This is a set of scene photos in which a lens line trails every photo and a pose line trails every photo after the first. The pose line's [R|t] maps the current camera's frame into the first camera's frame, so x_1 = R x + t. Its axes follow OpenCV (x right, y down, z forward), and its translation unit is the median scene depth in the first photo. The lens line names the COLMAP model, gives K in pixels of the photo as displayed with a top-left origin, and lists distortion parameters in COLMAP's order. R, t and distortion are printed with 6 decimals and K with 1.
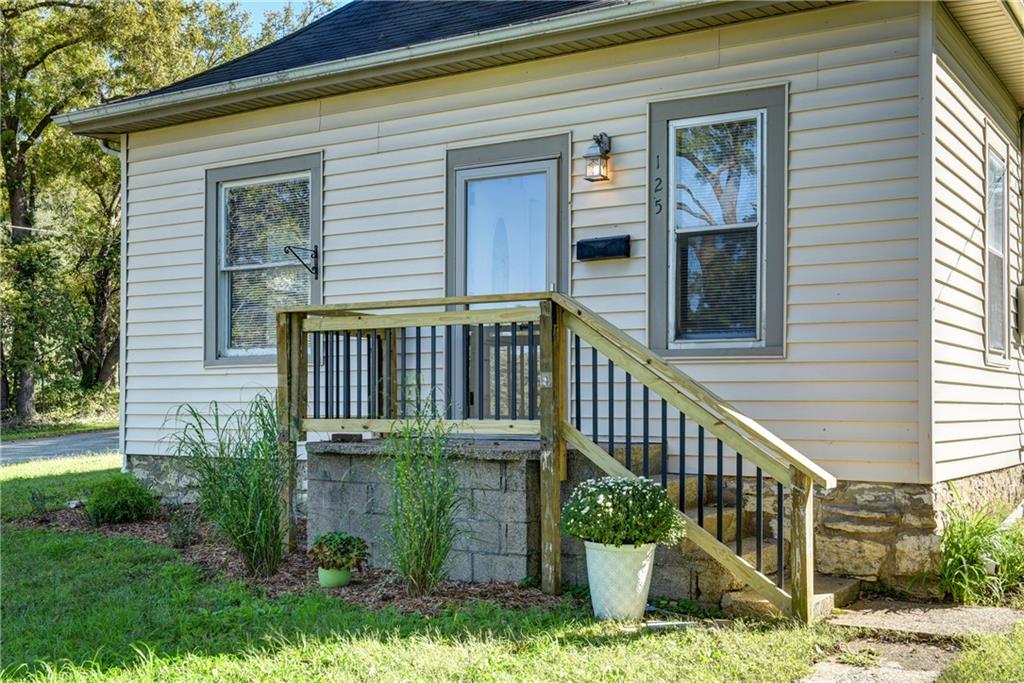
lens RADIAL K [[1151.7, 0, 515.5], [0, 1151.7, 338.0], [0, 0, 1]] dist [0.055290, 0.000000]
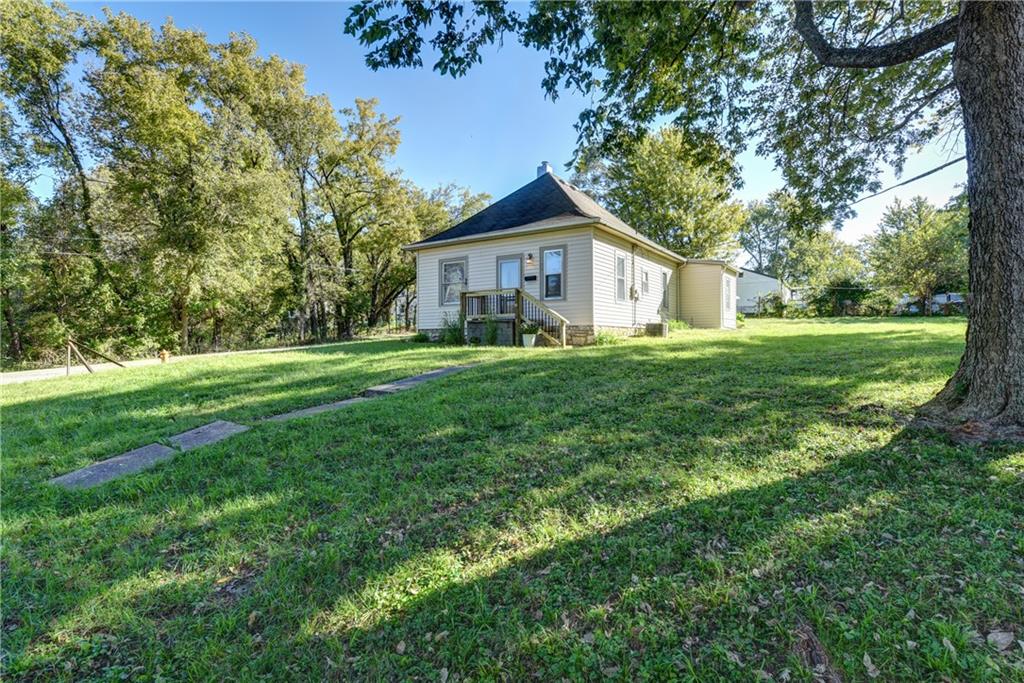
lens RADIAL K [[562.1, 0, 504.7], [0, 562.1, 344.8], [0, 0, 1]] dist [-0.016686, -0.003577]
pose [[0.998689, -0.006998, -0.050711, 0.085910], [0.009825, 0.998399, 0.055711, 0.062359], [0.050239, -0.056136, 0.997158, -1.271610]]
